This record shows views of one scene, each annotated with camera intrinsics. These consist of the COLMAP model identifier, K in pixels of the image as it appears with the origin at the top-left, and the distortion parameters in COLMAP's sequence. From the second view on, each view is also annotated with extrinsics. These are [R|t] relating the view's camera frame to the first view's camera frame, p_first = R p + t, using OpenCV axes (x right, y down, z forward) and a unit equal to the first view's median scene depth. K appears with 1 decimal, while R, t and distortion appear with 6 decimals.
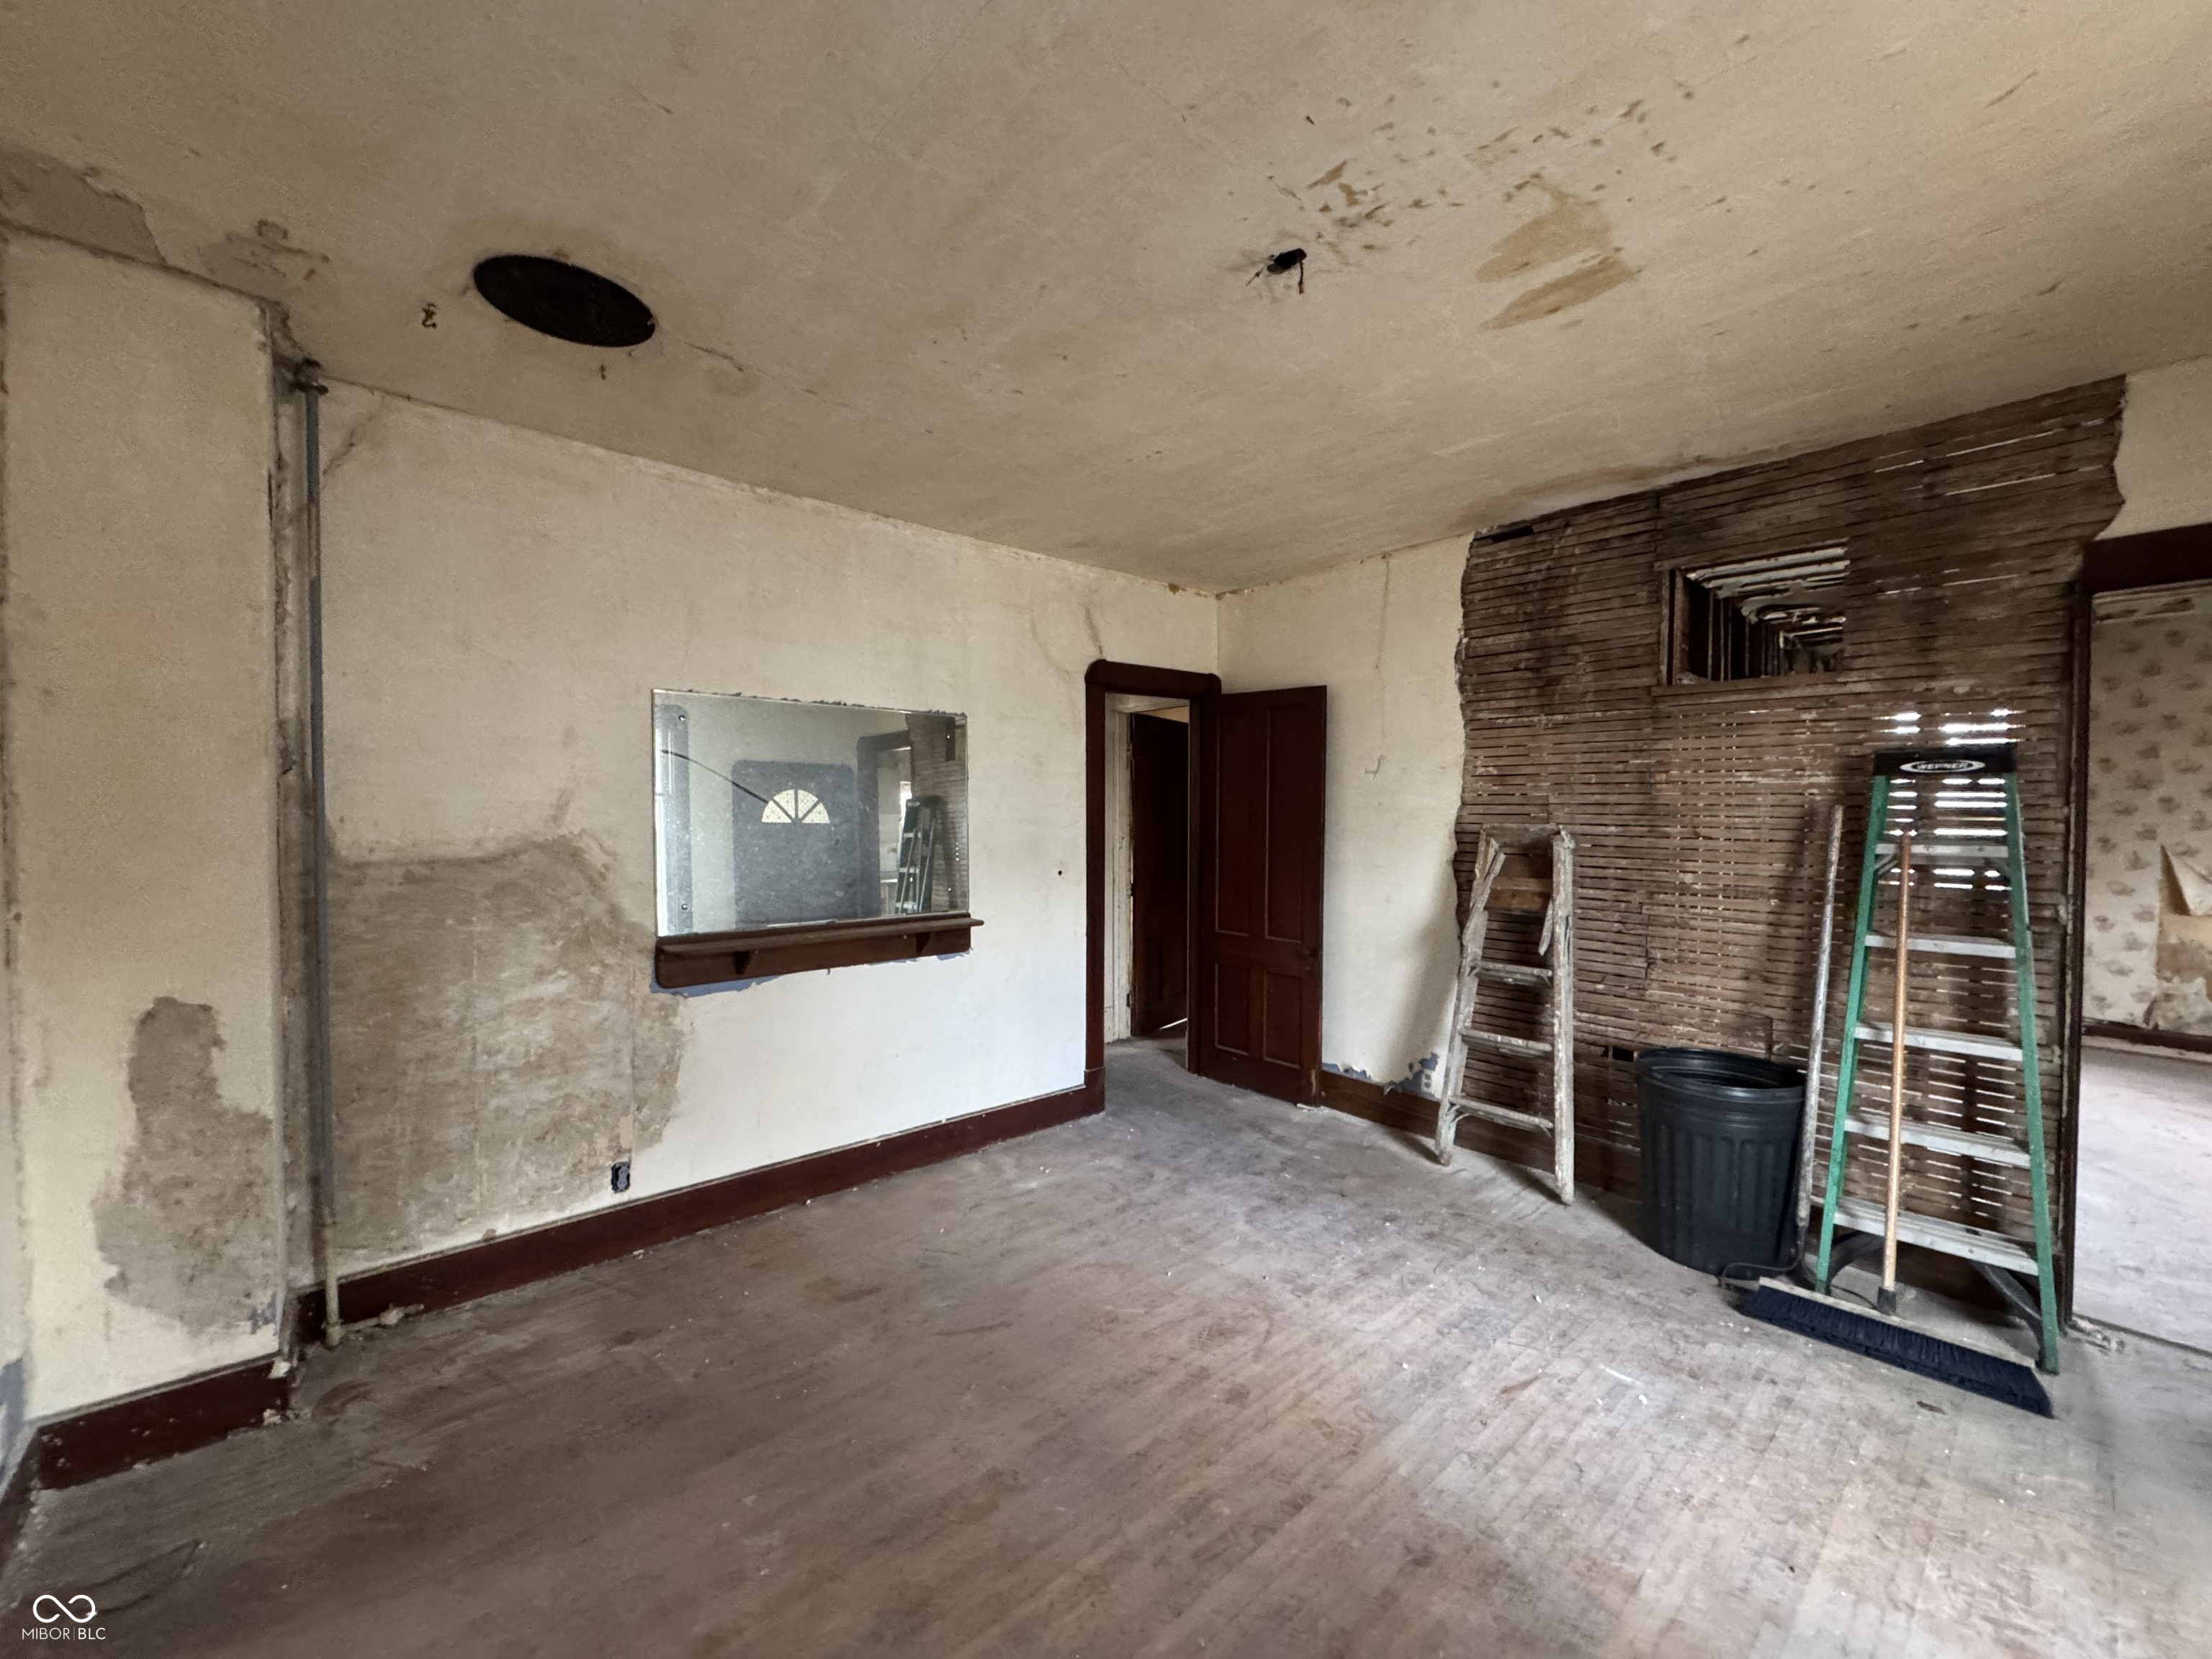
lens RADIAL K [[875.2, 0, 1106.0], [0, 875.2, 829.5], [0, 0, 1]] dist [-0.001532, 0.000439]
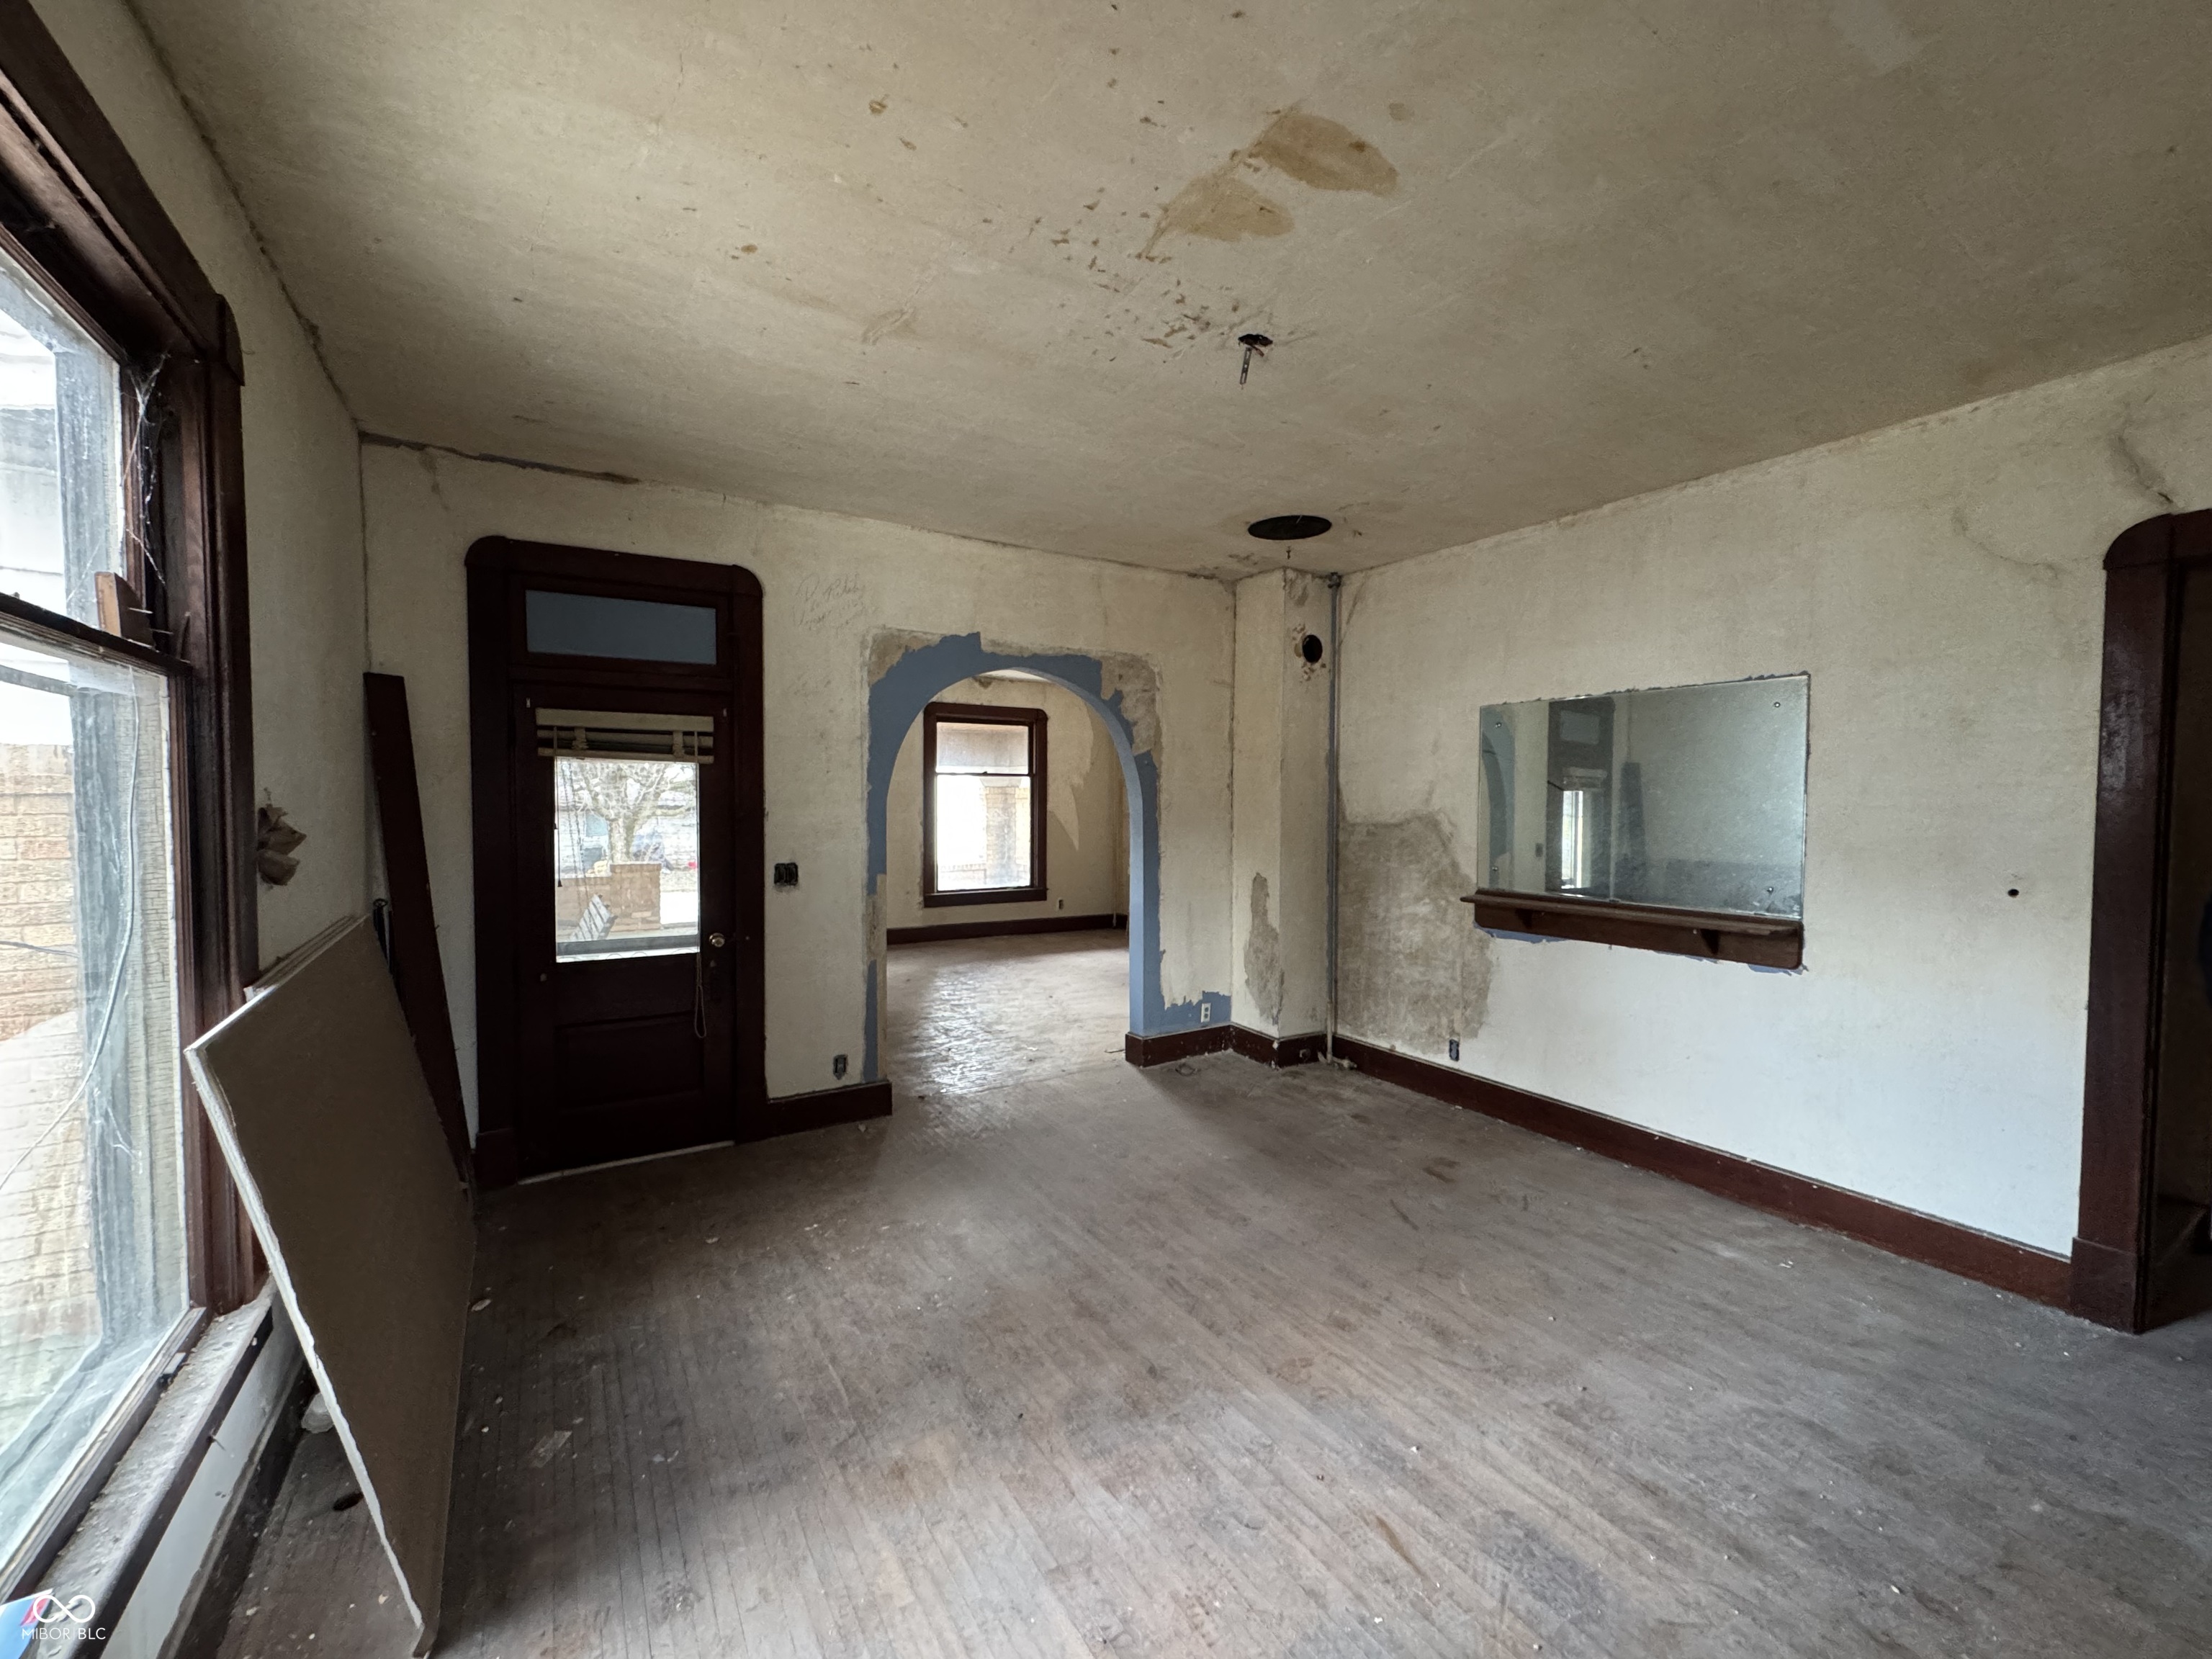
lens RADIAL K [[875.2, 0, 1106.0], [0, 875.2, 829.5], [0, 0, 1]] dist [-0.001532, 0.000439]
pose [[-0.152895, 0.032959, -0.987693, 0.957229], [-0.023830, 0.999030, 0.037026, -0.005248], [0.987955, 0.029198, -0.151961, 0.651794]]
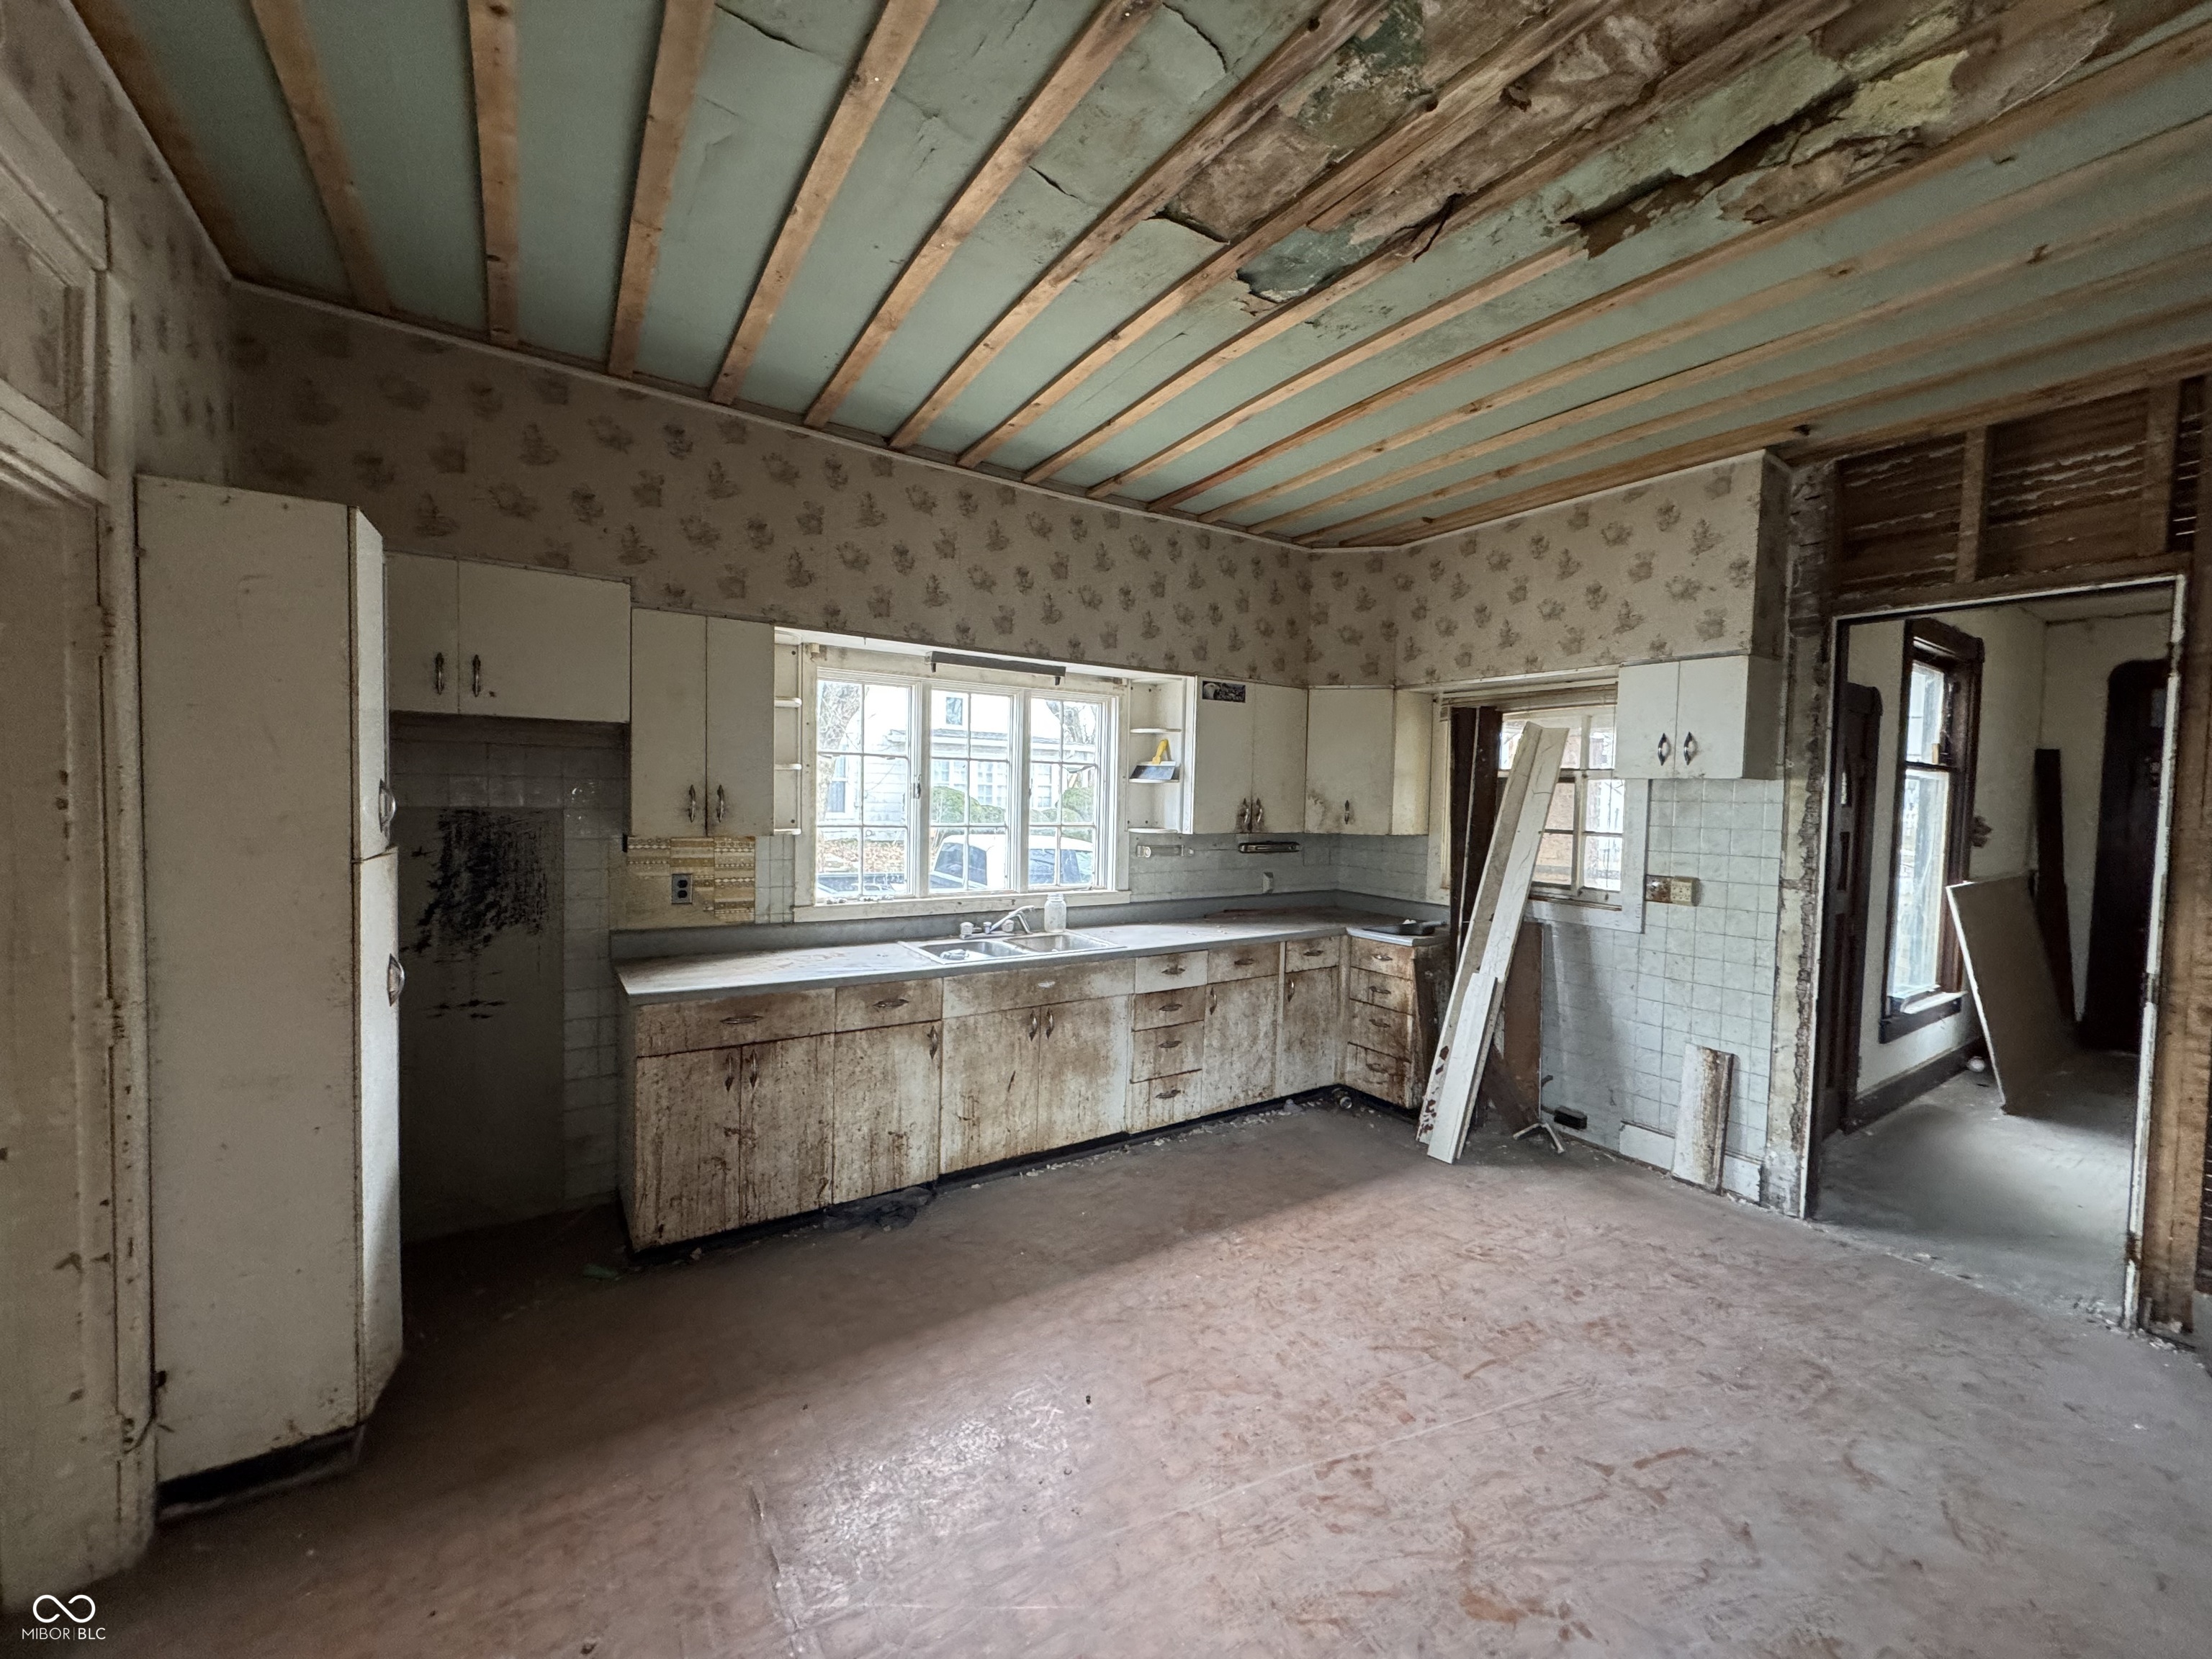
lens RADIAL K [[875.2, 0, 1106.0], [0, 875.2, 829.5], [0, 0, 1]] dist [-0.001532, 0.000439]
pose [[-0.991417, -0.031186, 0.126962, 2.006913], [-0.023424, 0.997790, 0.062179, -0.027163], [-0.128621, 0.058671, -0.989957, 2.010023]]
